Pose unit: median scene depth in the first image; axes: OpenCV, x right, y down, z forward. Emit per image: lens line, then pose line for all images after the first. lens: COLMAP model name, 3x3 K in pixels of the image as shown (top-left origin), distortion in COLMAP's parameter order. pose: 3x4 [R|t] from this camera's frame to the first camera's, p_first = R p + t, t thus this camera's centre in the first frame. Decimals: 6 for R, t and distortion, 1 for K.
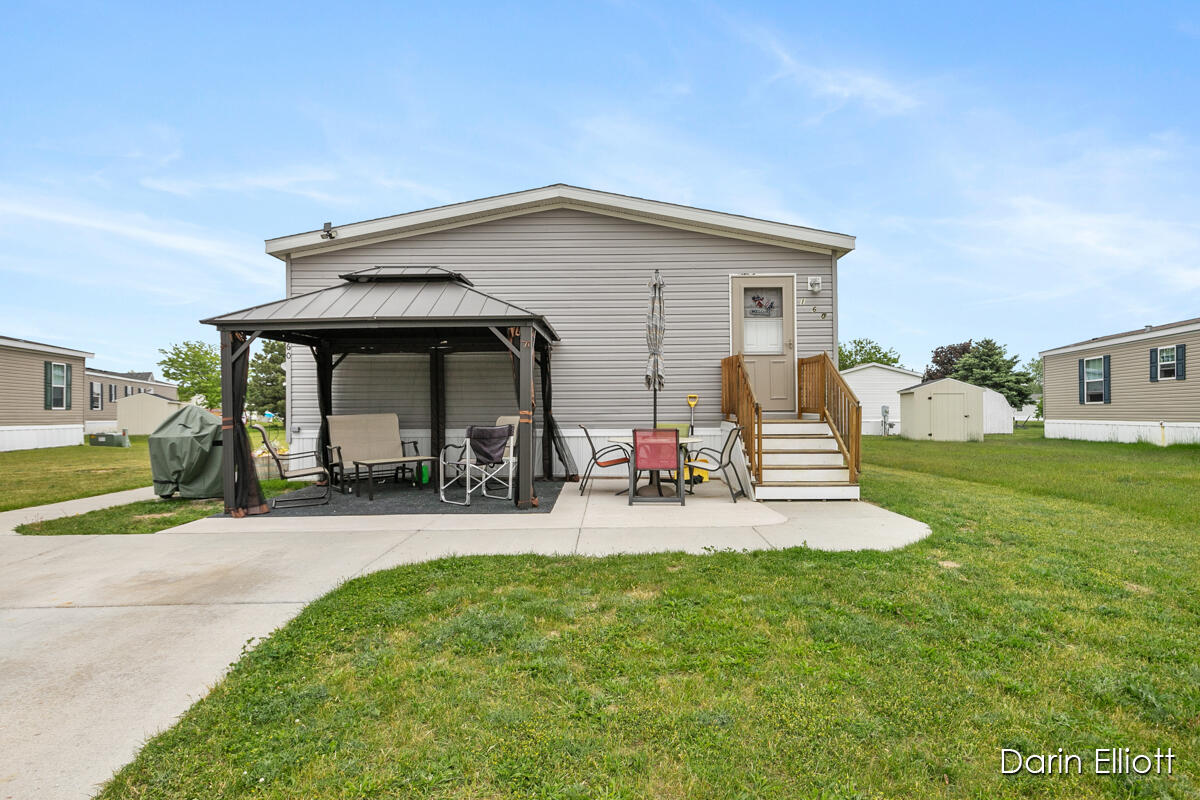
lens RADIAL K [[711.1, 0, 597.5], [0, 711.1, 400.1], [0, 0, 1]] dist [-0.005950, -0.000433]
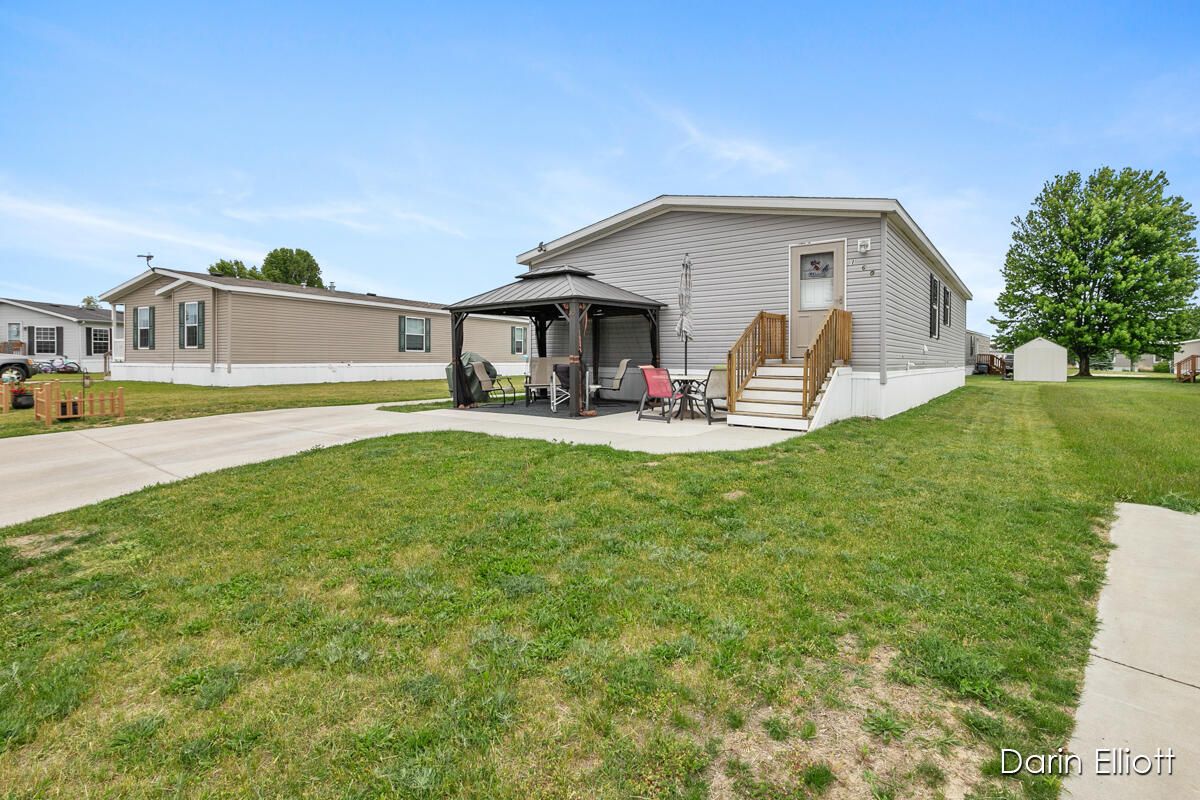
lens RADIAL K [[556.3, 0, 596.0], [0, 556.3, 364.6], [0, 0, 1]] dist [-0.008671, 0.000408]
pose [[0.798359, 0.014349, -0.602010, 0.504335], [0.004140, 0.999562, 0.029315, -0.000478], [0.602167, -0.025896, 0.797950, 0.027516]]
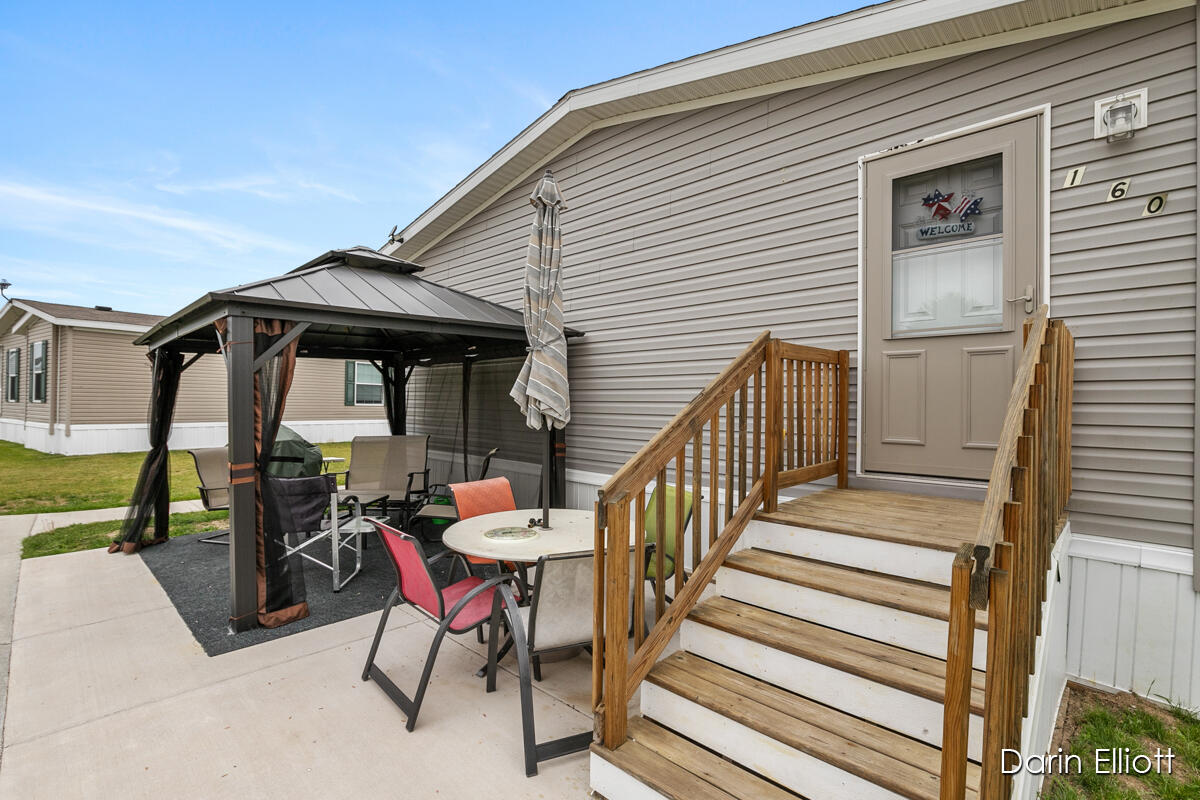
lens RADIAL K [[556.3, 0, 595.9], [0, 556.3, 403.0], [0, 0, 1]] dist [-0.008671, 0.000408]
pose [[0.727875, 0.012018, -0.685604, 0.307450], [-0.002125, 0.999881, 0.015271, -0.029683], [0.685706, -0.009659, 0.727814, 0.640035]]
